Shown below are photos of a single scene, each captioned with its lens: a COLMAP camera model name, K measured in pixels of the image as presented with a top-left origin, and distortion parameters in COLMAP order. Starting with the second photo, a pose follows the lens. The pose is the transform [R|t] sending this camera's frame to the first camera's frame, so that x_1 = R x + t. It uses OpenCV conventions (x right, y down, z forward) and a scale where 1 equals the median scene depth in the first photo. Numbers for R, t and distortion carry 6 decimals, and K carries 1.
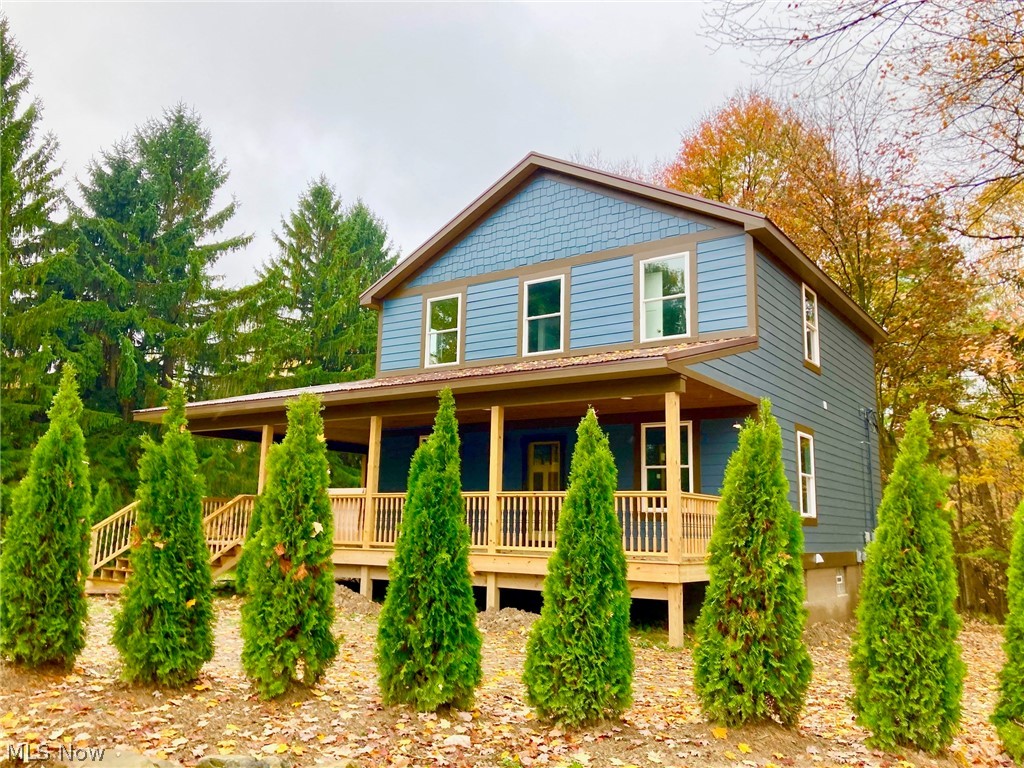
lens RADIAL K [[835.1, 0, 505.3], [0, 835.1, 385.7], [0, 0, 1]] dist [-0.010727, -0.037978]
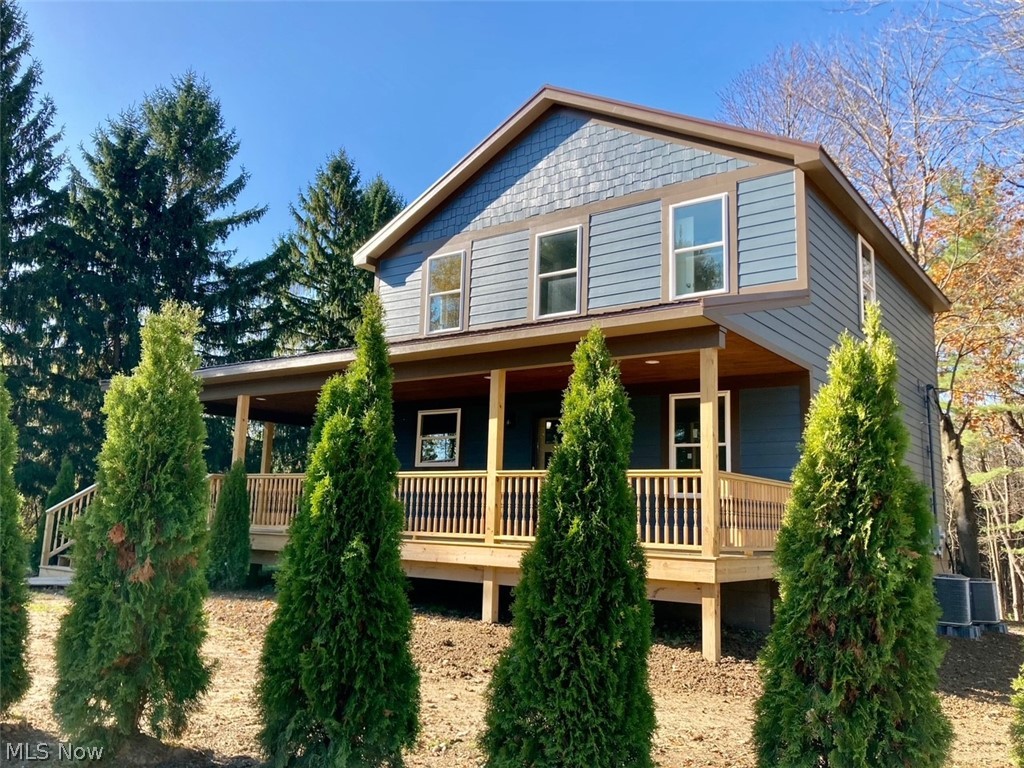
lens RADIAL K [[835.1, 0, 519.5], [0, 835.1, 380.2], [0, 0, 1]] dist [-0.010727, -0.037978]
pose [[0.999828, 0.008157, -0.016649, 0.024161], [-0.008089, 0.999959, 0.004106, 0.030289], [0.016682, -0.003971, 0.999853, 0.151439]]
